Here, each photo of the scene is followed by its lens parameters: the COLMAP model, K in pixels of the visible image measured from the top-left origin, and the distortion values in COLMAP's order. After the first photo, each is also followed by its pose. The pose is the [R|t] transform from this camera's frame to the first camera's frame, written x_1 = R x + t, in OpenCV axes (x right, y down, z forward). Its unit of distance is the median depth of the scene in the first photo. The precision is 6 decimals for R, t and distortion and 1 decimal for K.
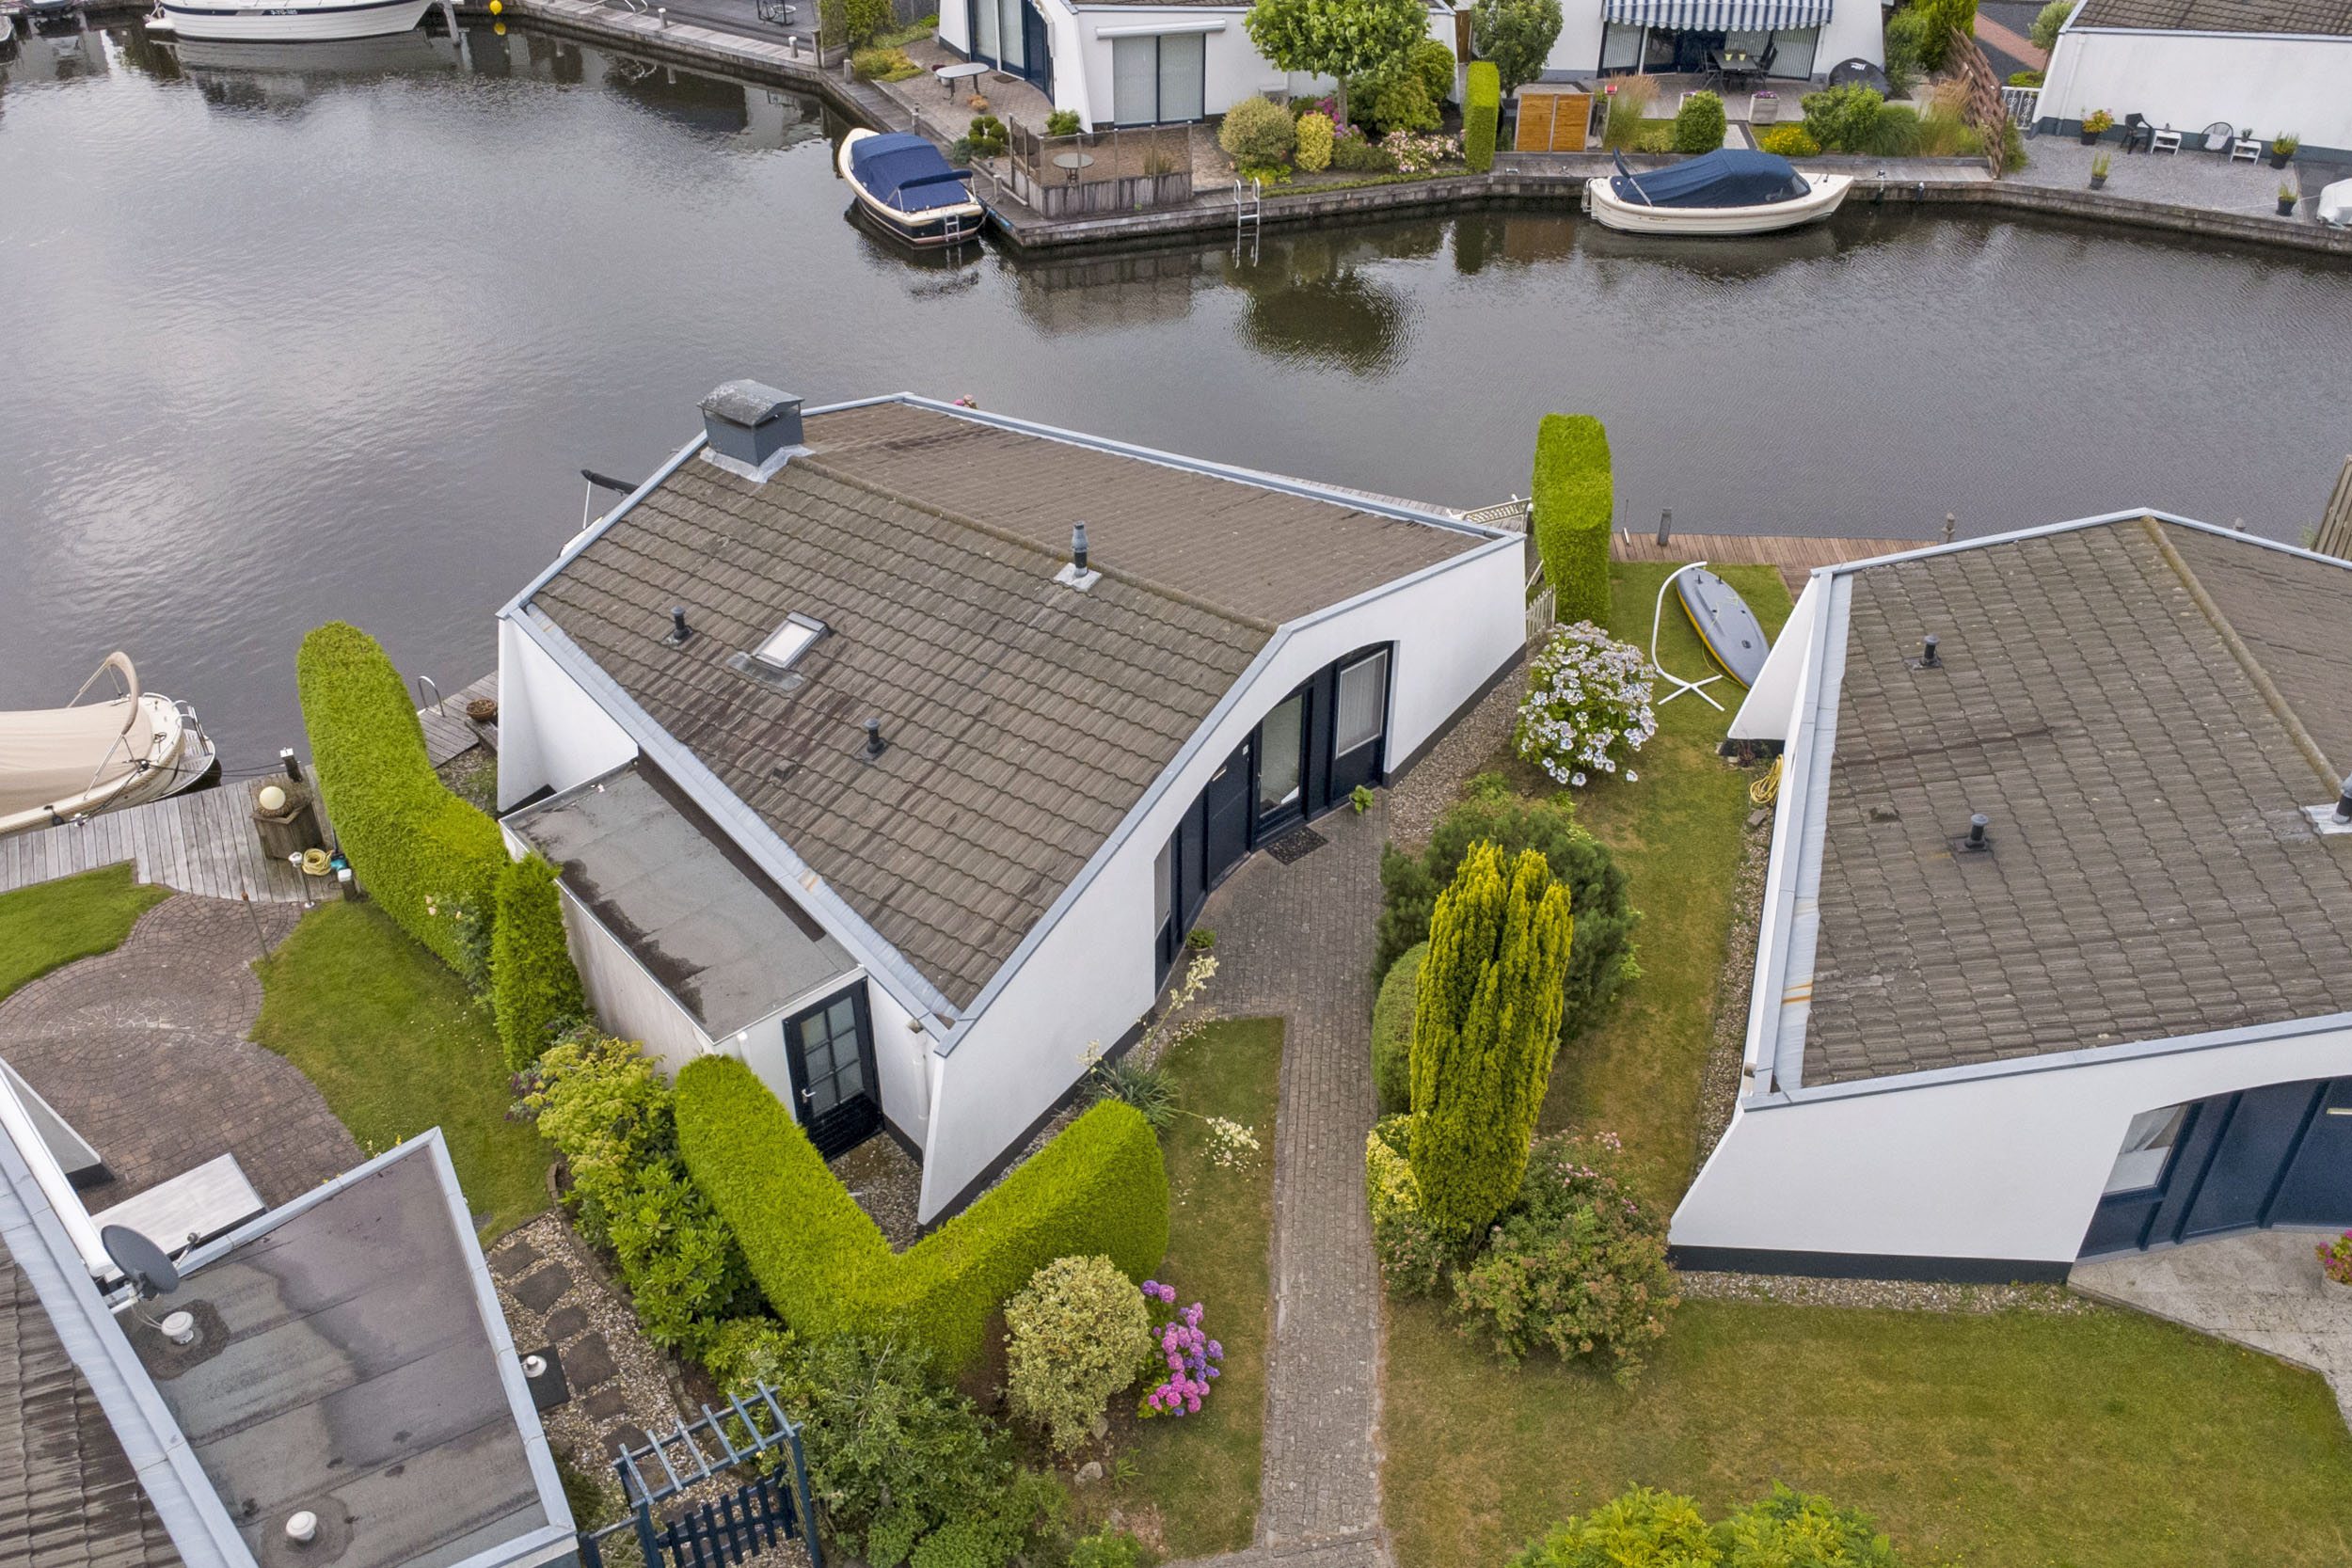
lens RADIAL K [[1933.3, 0, 1181.2], [0, 1933.3, 783.9], [0, 0, 1]] dist [0.014930, 0.007107]
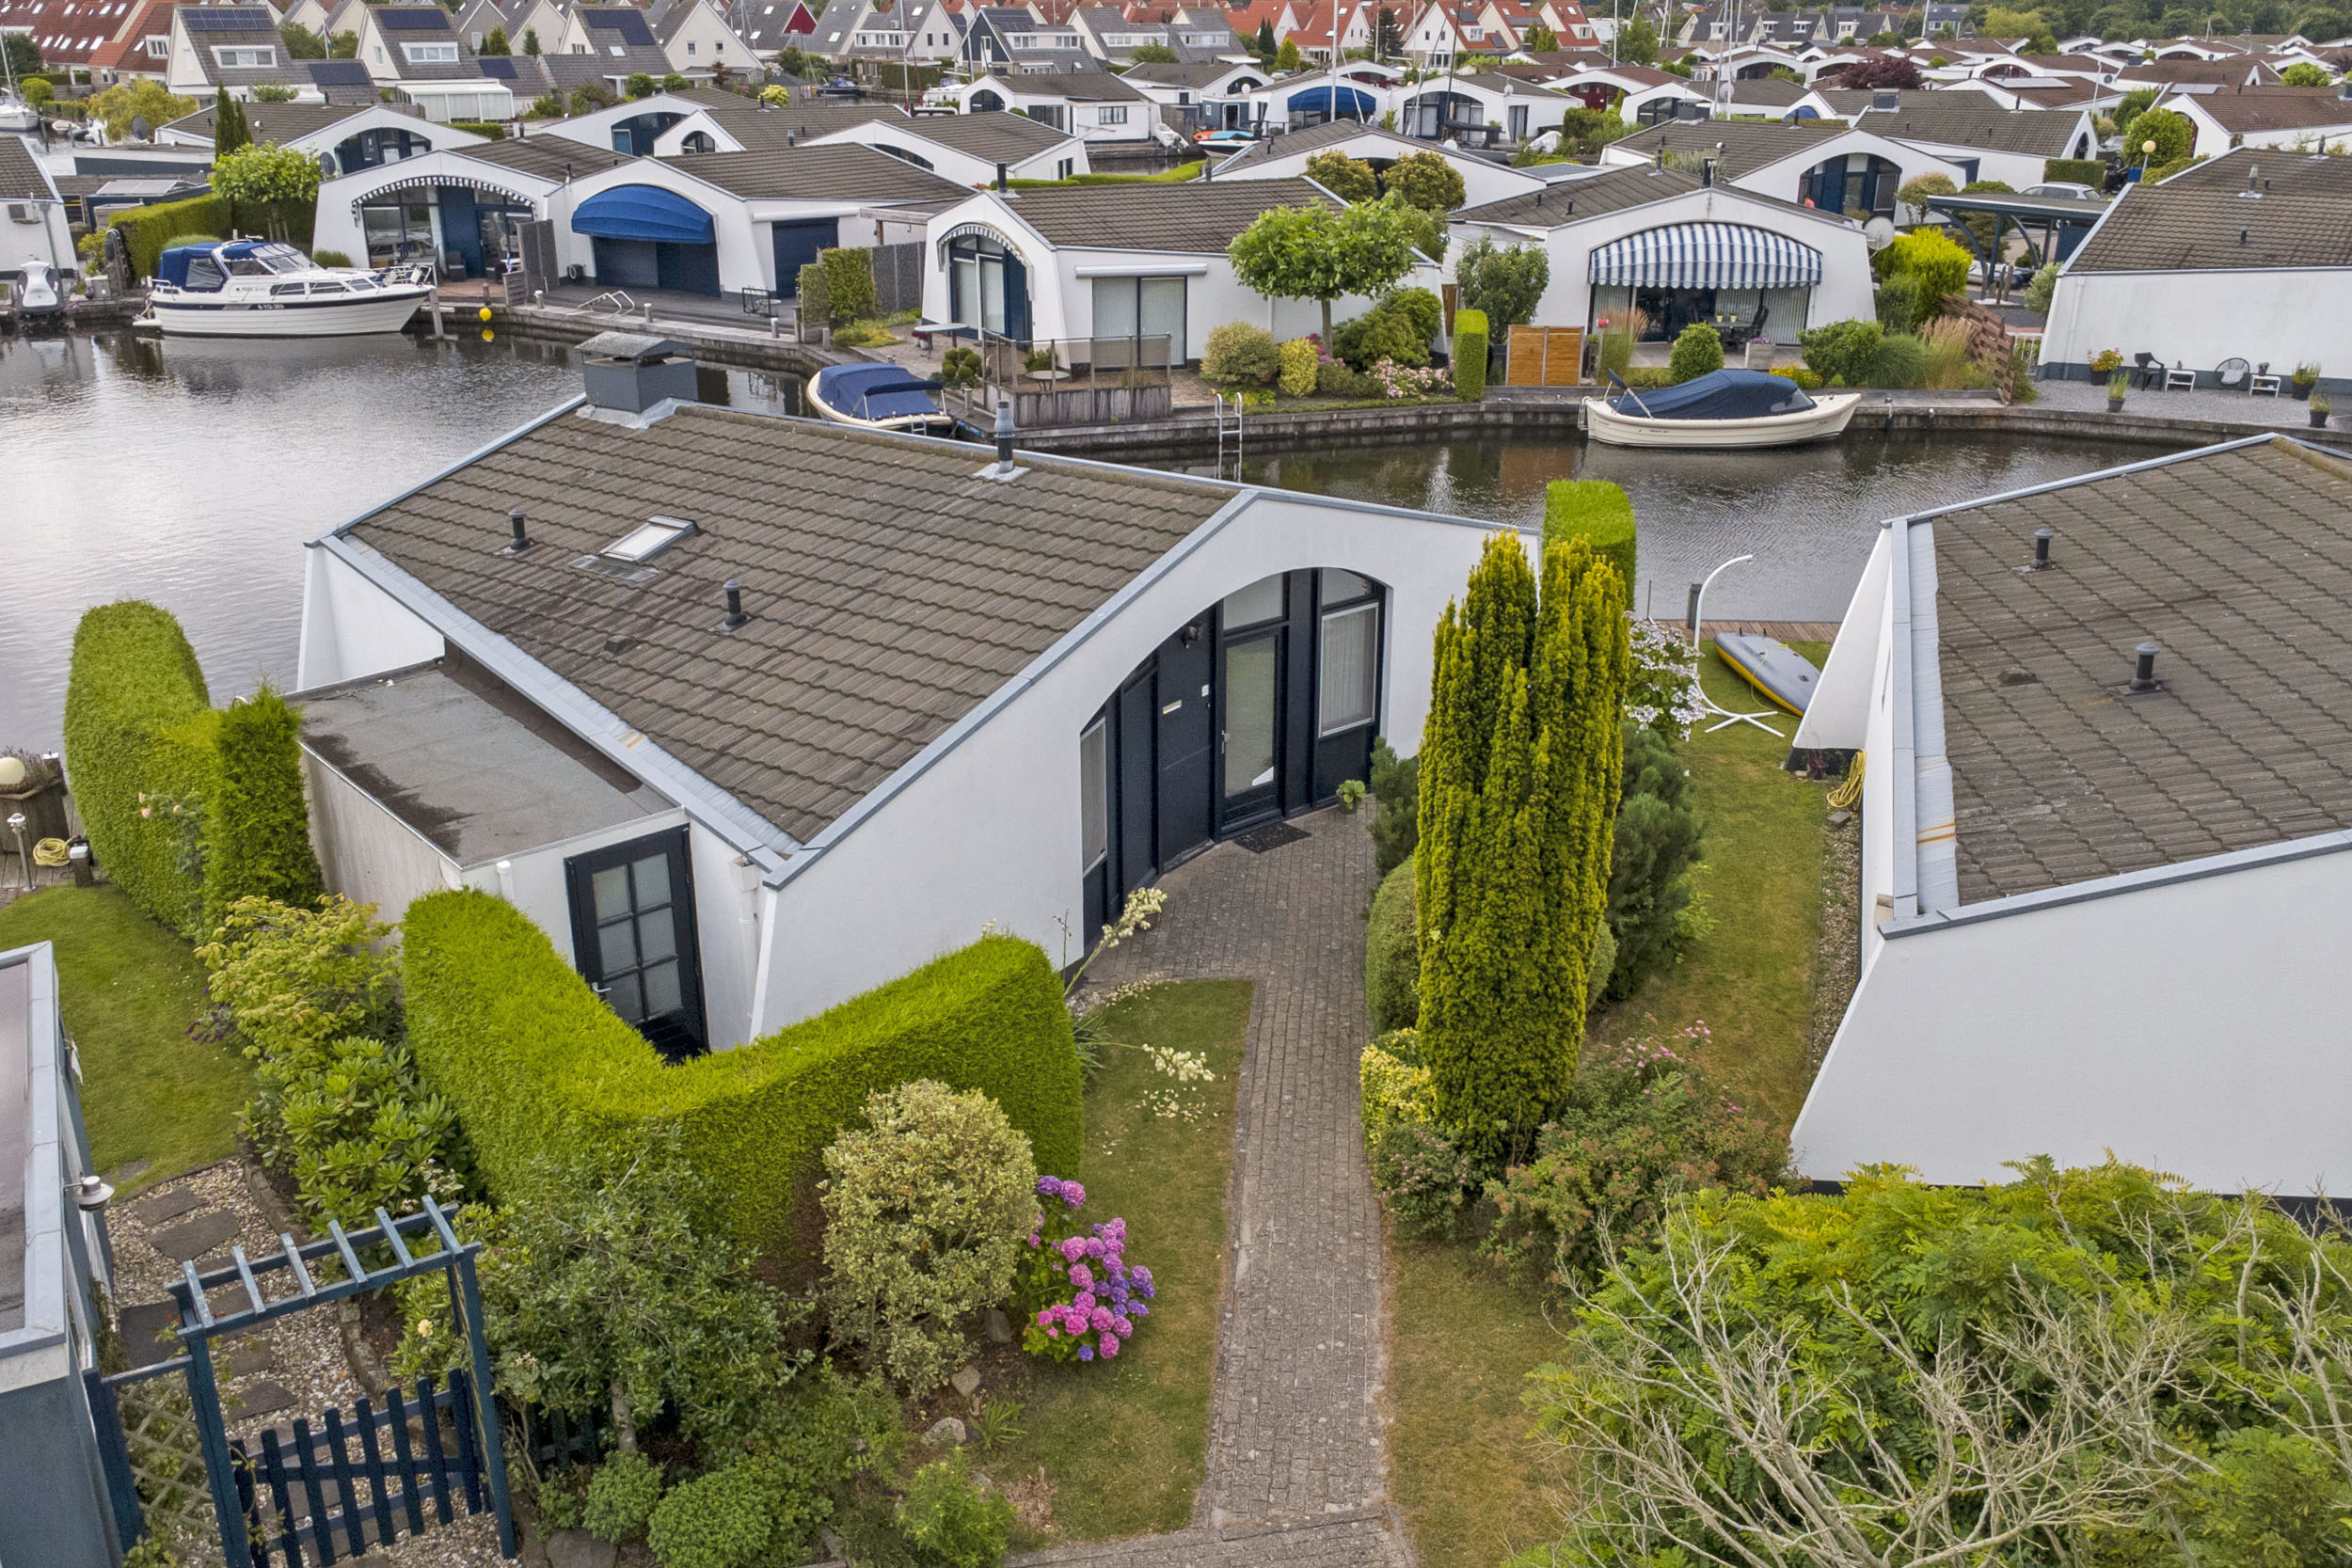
lens RADIAL K [[1942.0, 0, 1176.1], [0, 1942.0, 785.2], [0, 0, 1]] dist [0.019540, 0.003390]
pose [[0.999986, 0.000357, -0.005368, 0.027307], [-0.001696, 0.967835, -0.251581, 0.243354], [0.005106, 0.251587, 0.967821, 0.237158]]
